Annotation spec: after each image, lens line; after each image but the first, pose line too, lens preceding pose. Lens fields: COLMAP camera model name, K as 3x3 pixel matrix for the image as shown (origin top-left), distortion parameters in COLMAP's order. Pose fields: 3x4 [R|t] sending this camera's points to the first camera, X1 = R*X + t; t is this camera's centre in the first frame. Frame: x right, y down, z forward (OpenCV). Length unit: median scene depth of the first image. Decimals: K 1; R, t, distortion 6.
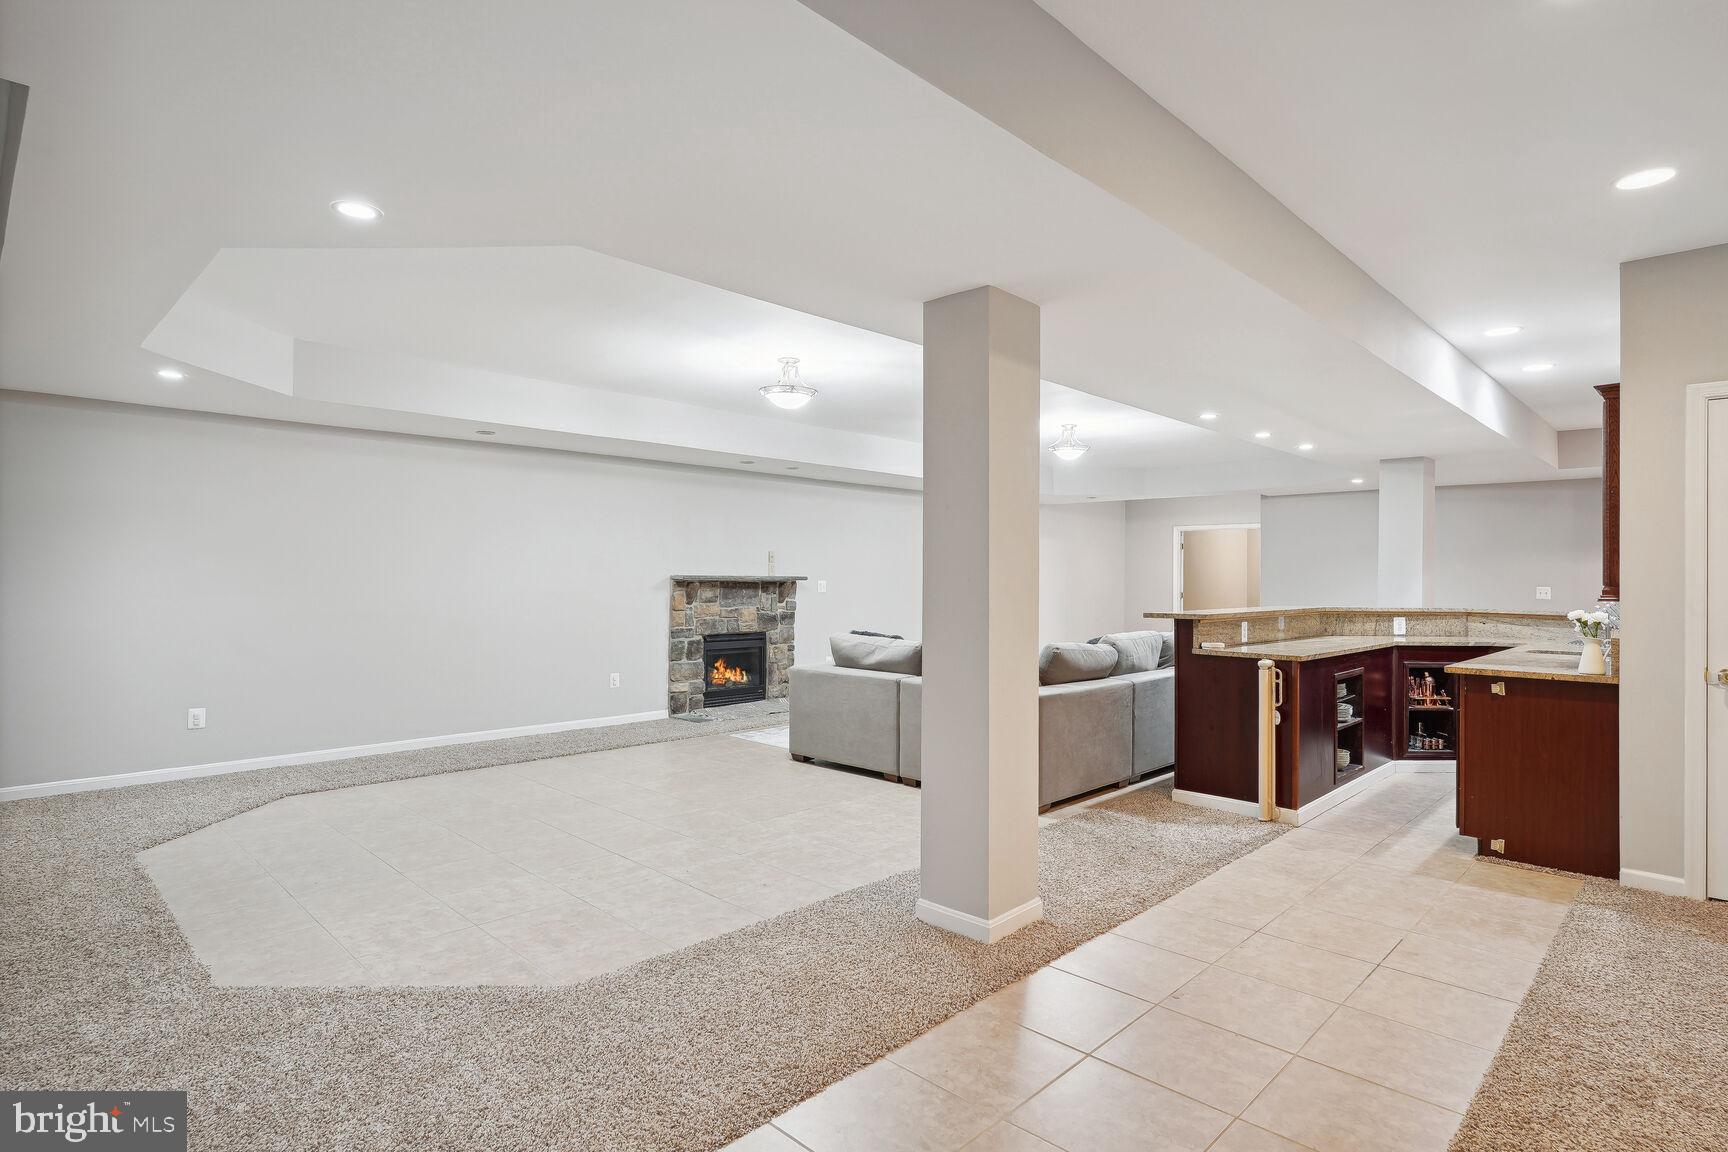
lens RADIAL K [[885.4, 0, 864.4], [0, 885.4, 587.6], [0, 0, 1]] dist [0.025557, 0.000234]
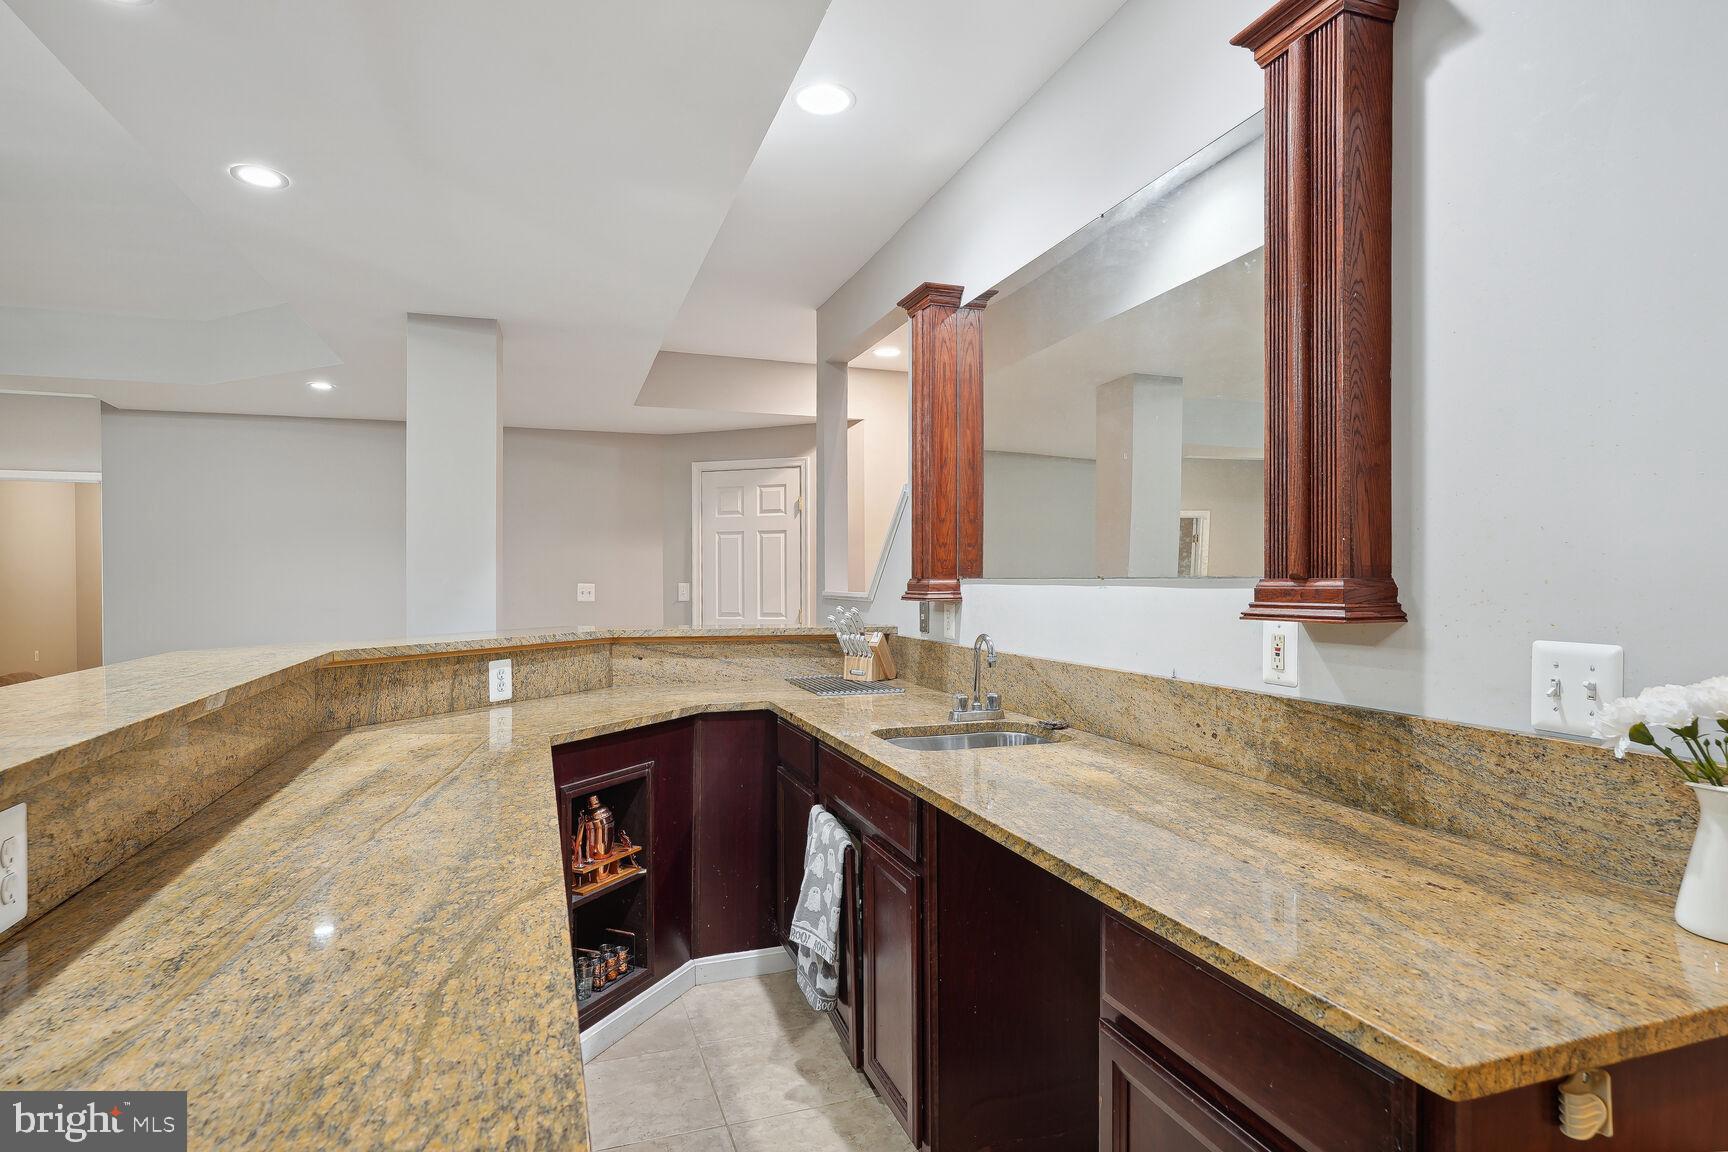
lens RADIAL K [[885.4, 0, 864.4], [0, 885.4, 587.6], [0, 0, 1]] dist [0.025557, 0.000234]
pose [[0.439815, -0.015304, 0.897958, 0.299939], [0.015302, 0.999837, 0.009545, -0.002229], [-0.897958, 0.009542, 0.439978, 0.663595]]
